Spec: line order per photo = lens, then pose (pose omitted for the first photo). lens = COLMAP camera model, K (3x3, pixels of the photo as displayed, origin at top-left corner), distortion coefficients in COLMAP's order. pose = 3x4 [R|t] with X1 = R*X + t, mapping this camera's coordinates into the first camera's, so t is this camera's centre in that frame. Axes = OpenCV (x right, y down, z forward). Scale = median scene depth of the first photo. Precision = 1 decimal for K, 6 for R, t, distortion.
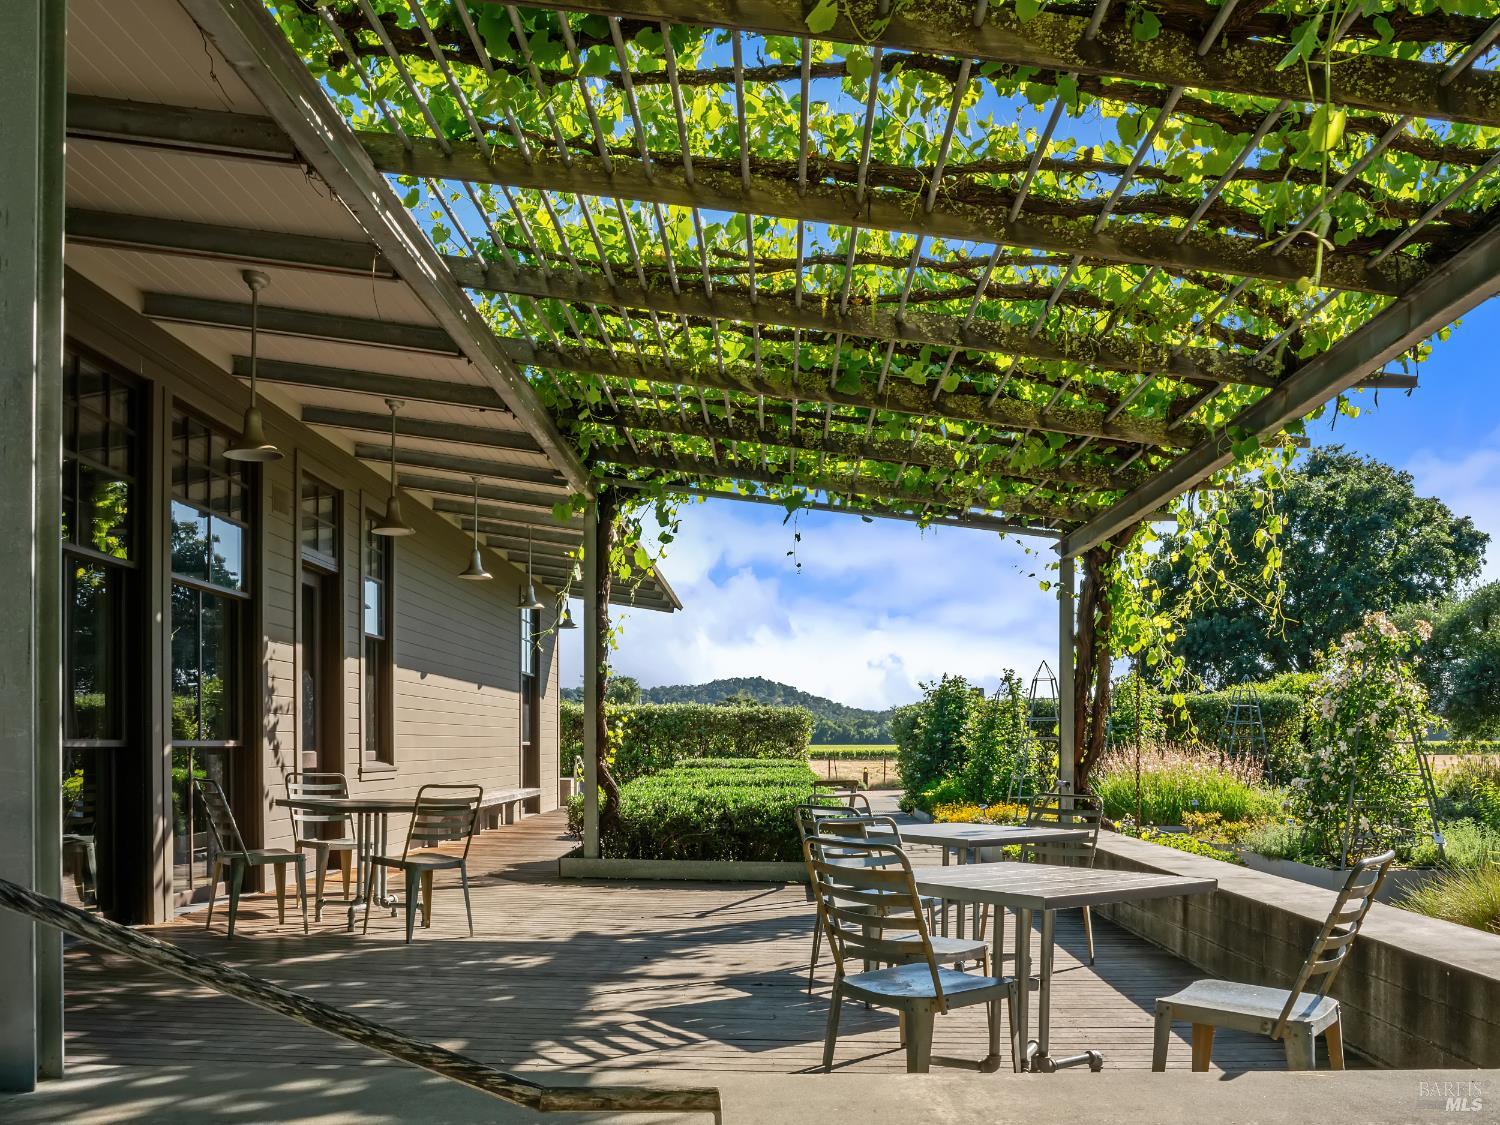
lens RADIAL K [[1297.0, 0, 747.7], [0, 1297.0, 721.4], [0, 0, 1]] dist [-0.036964, -0.001766]
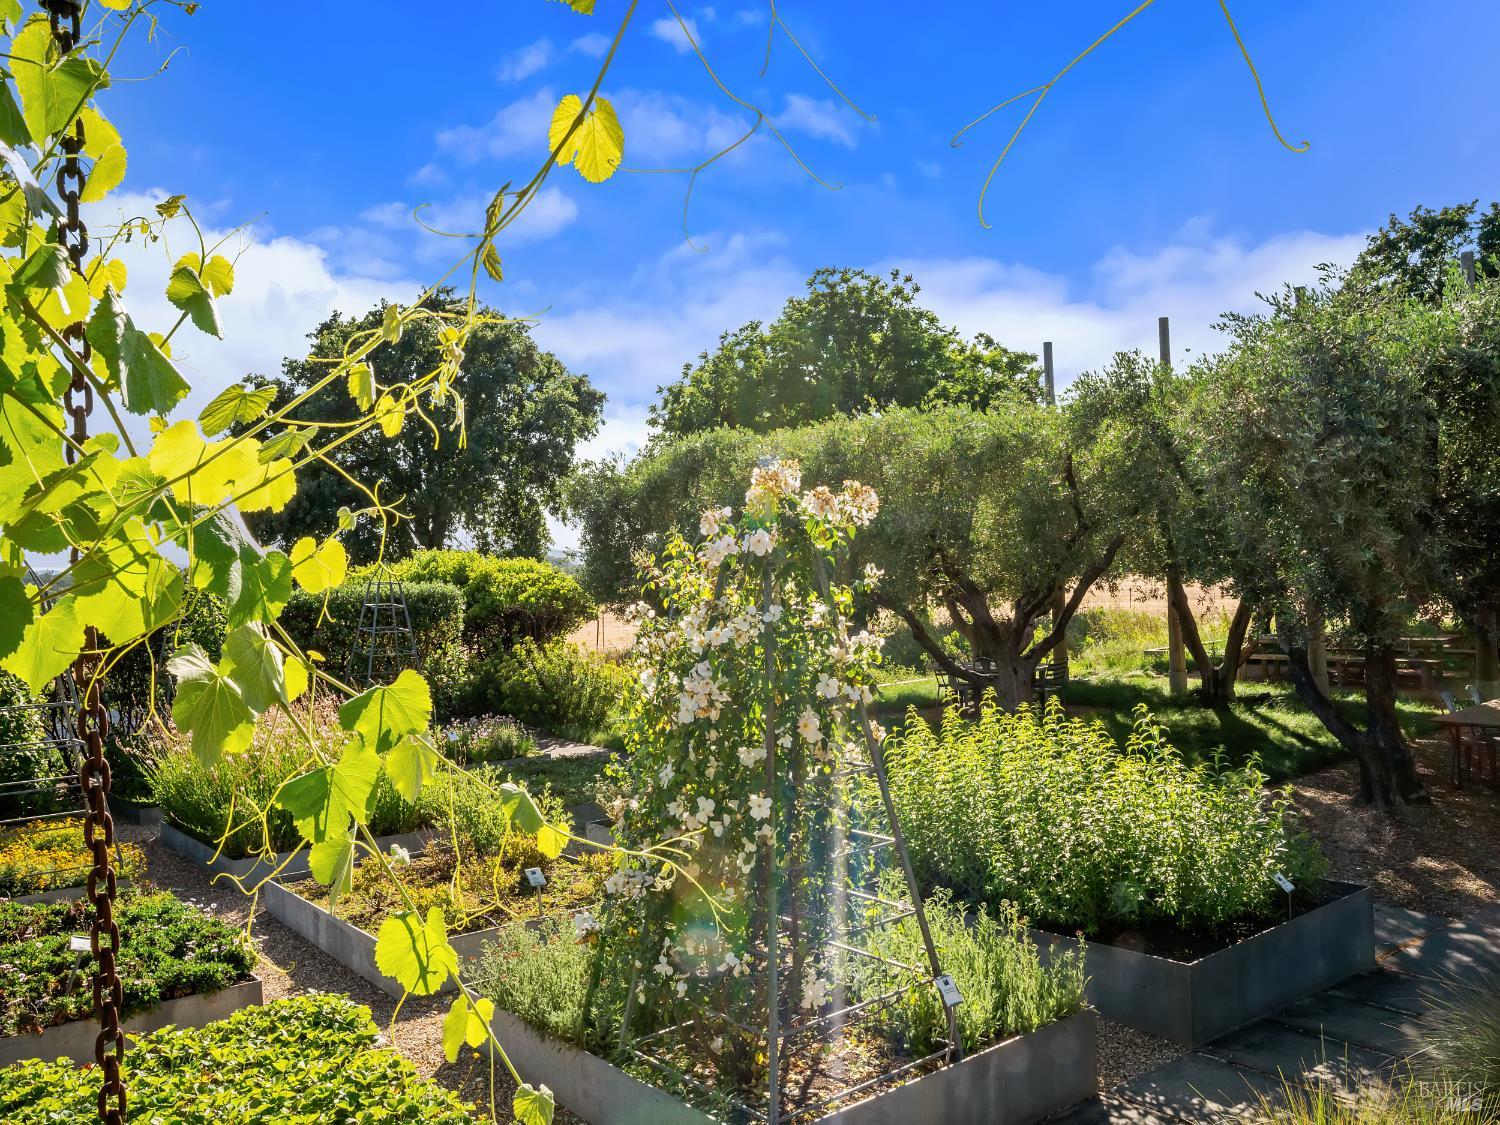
lens RADIAL K [[1237.7, 0, 781.1], [0, 1237.7, 631.4], [0, 0, 1]] dist [-0.087358, 0.064982]
pose [[0.761104, -0.063436, 0.645520, 0.165794], [0.036511, 0.997818, 0.055008, -0.037135], [-0.647601, -0.018298, 0.761760, 0.496503]]
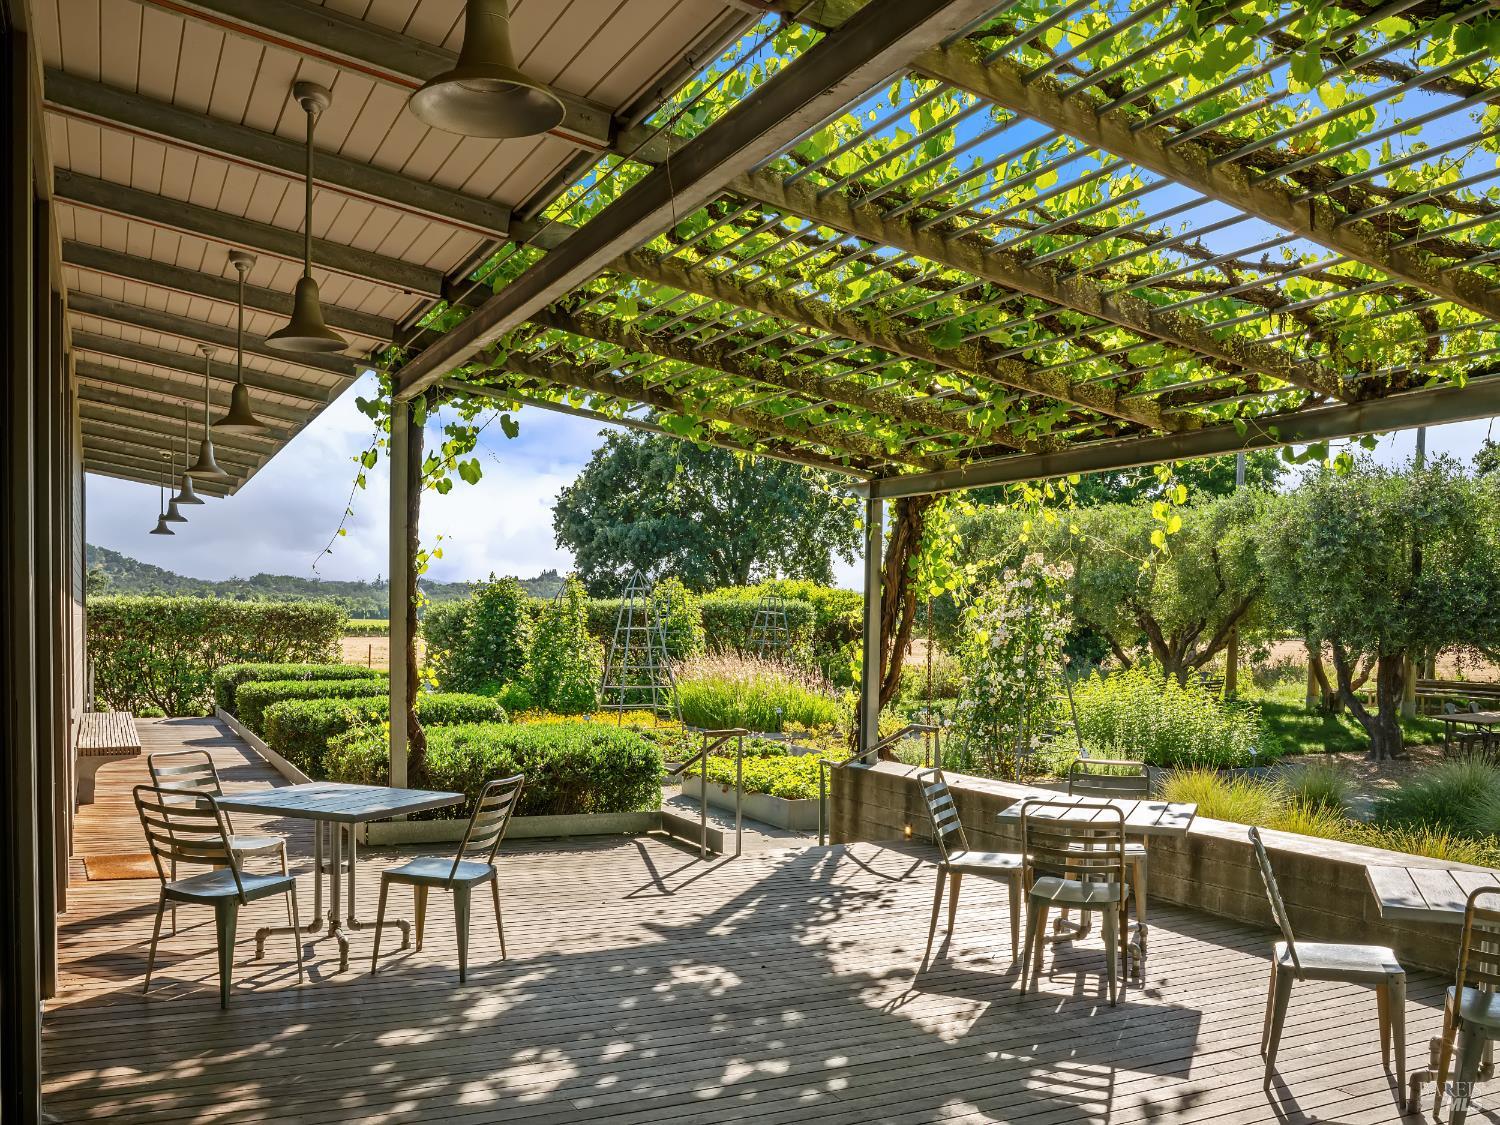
lens RADIAL K [[1288.5, 0, 770.5], [0, 1288.5, 660.9], [0, 0, 1]] dist [-0.040349, 0.006424]
pose [[0.872854, -0.000398, 0.487982, -0.187913], [-0.023352, 0.998820, 0.042584, -0.024050], [-0.487423, -0.048565, 0.871814, 0.087878]]
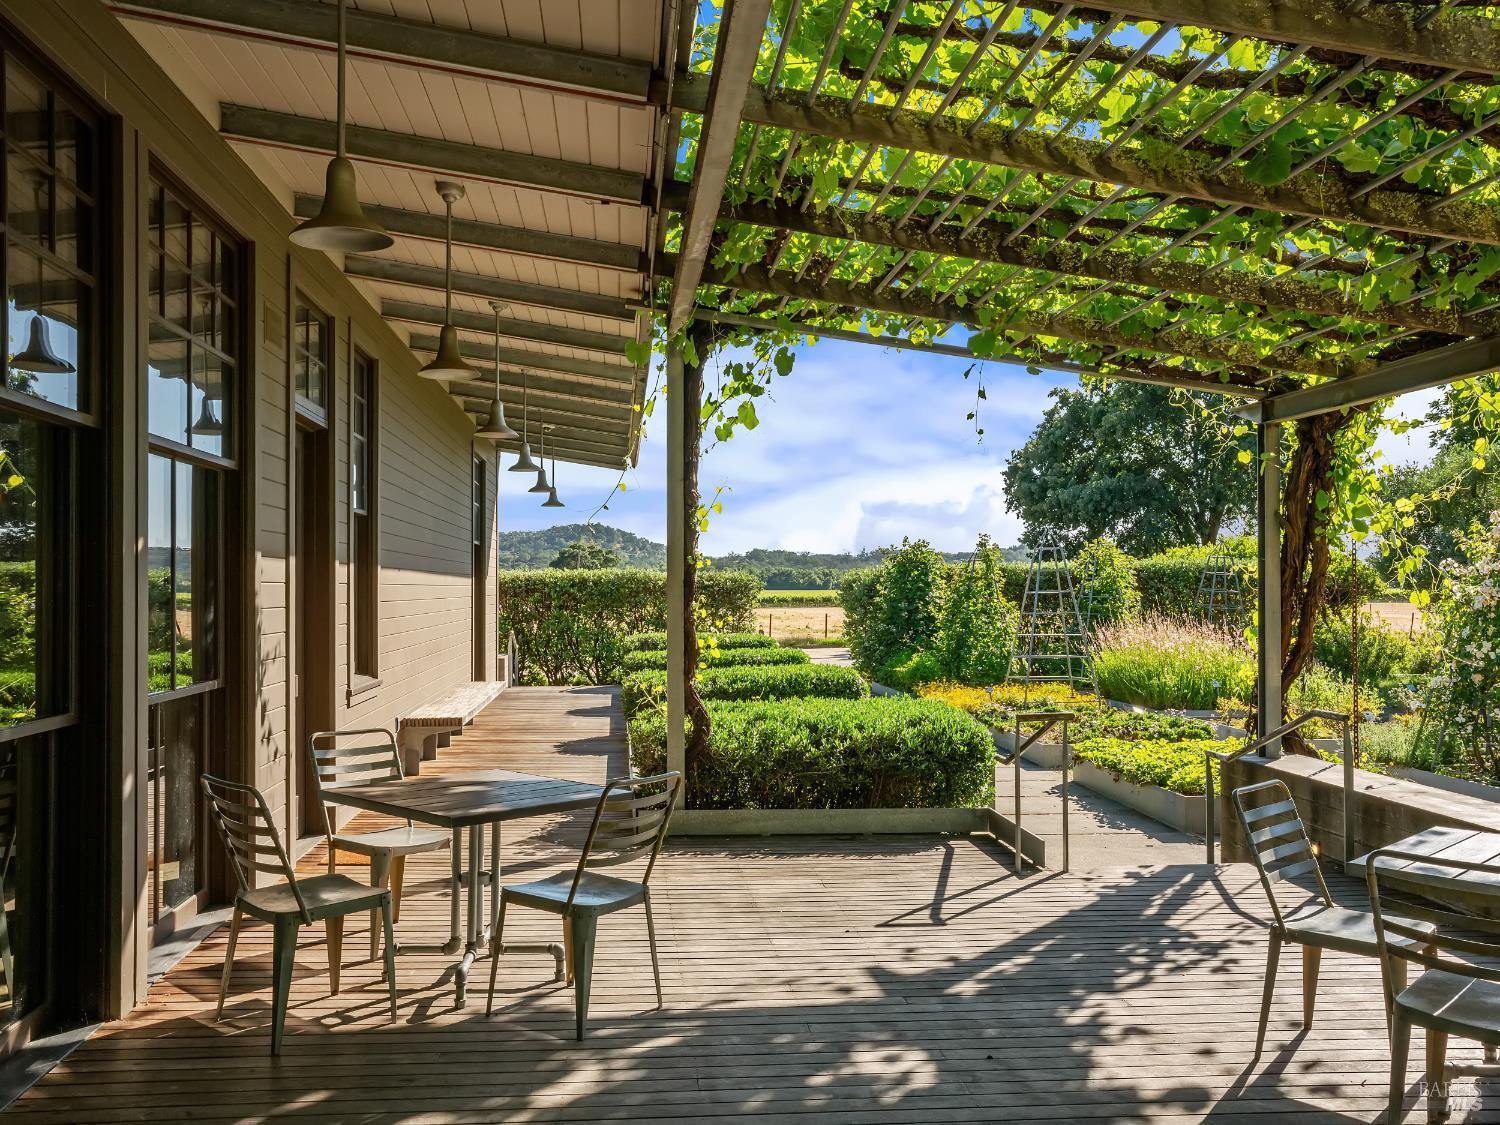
lens RADIAL K [[1275.6, 0, 760.0], [0, 1275.6, 561.6], [0, 0, 1]] dist [-0.009573, 0.059528]
pose [[0.991901, 0.002210, 0.126991, -0.099261], [-0.001545, 0.999985, -0.005330, -0.020656], [-0.127001, 0.005090, 0.991890, 0.146685]]
